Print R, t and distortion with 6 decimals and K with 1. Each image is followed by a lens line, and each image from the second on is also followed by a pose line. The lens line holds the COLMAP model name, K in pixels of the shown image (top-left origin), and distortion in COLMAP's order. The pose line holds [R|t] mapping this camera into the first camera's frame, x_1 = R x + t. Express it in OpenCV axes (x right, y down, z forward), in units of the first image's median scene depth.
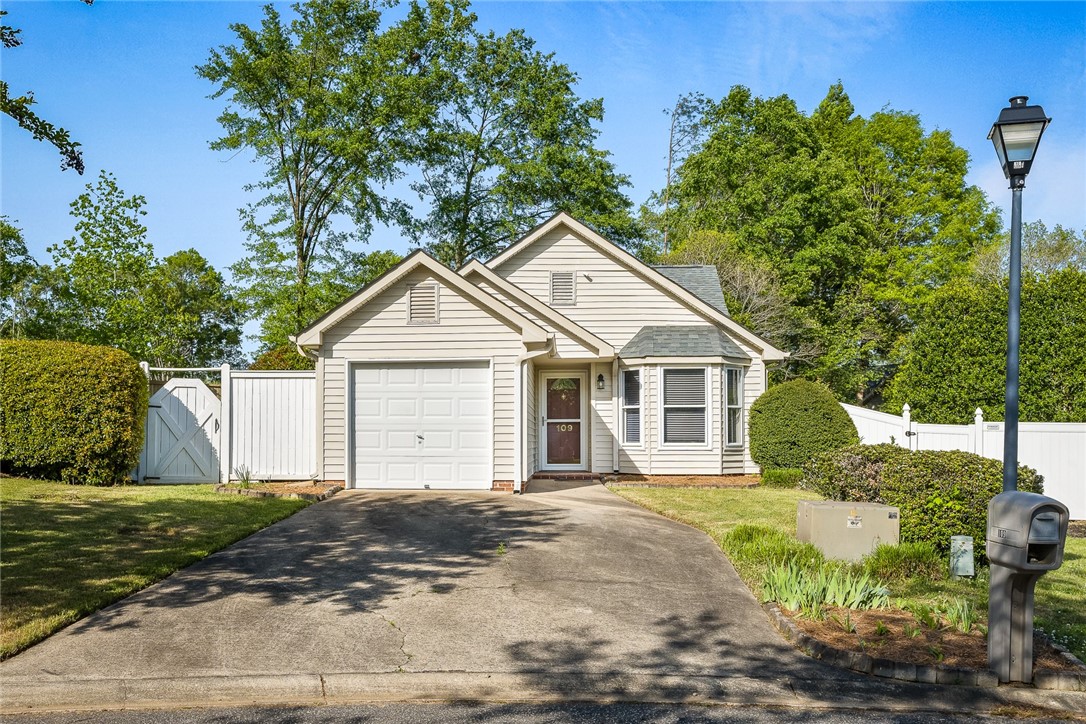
lens RADIAL K [[1044.0, 0, 471.3], [0, 1044.0, 438.3], [0, 0, 1]] dist [-0.008340, 0.002012]
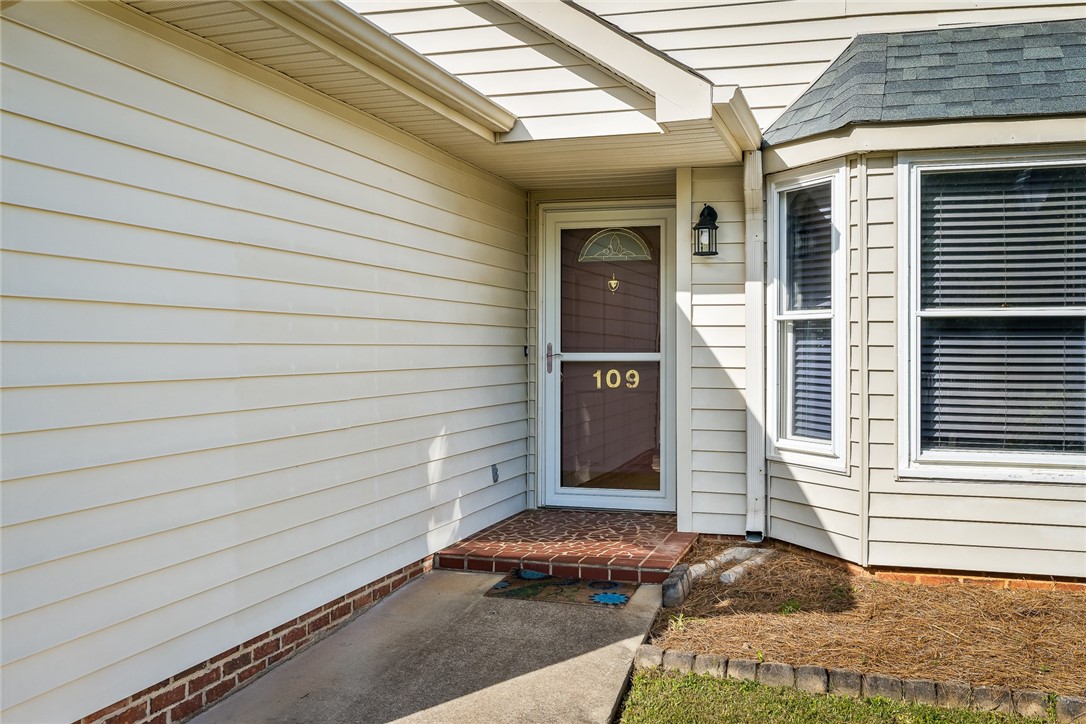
lens RADIAL K [[1088.5, 0, 559.5], [0, 1088.5, 345.7], [0, 0, 1]] dist [0.021532, 0.000000]
pose [[0.982228, 0.004730, -0.187631, 0.143081], [-0.004453, 0.999988, 0.001897, -0.022012], [0.187638, -0.001028, 0.982238, 0.695192]]
